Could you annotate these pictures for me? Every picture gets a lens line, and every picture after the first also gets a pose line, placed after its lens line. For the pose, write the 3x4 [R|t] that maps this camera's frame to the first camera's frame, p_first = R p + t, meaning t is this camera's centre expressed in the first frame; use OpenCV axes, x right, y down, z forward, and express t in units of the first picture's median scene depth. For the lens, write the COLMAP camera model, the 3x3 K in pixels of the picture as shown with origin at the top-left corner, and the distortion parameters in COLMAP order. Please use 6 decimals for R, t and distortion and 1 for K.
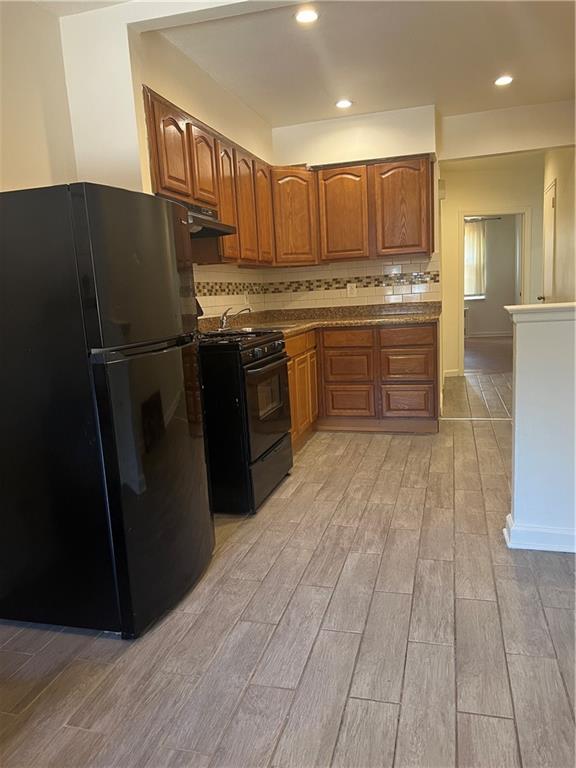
lens RADIAL K [[578.5, 0, 289.1], [0, 578.5, 389.9], [0, 0, 1]] dist [0.047756, -0.043104]
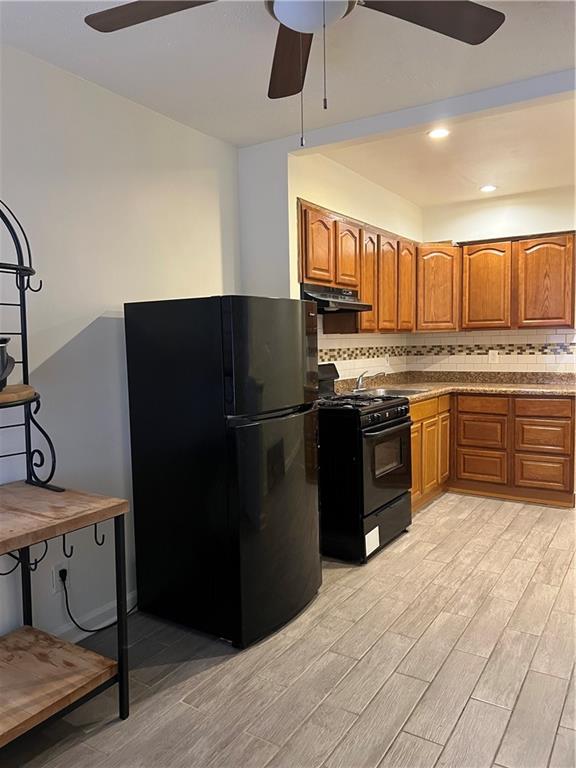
lens RADIAL K [[578.5, 0, 286.4], [0, 578.5, 380.8], [0, 0, 1]] dist [0.047756, -0.043104]
pose [[0.955996, 0.057726, -0.287645, 0.091702], [-0.083205, 0.993542, -0.077147, -0.032012], [0.281334, 0.097685, 0.954625, -0.132293]]
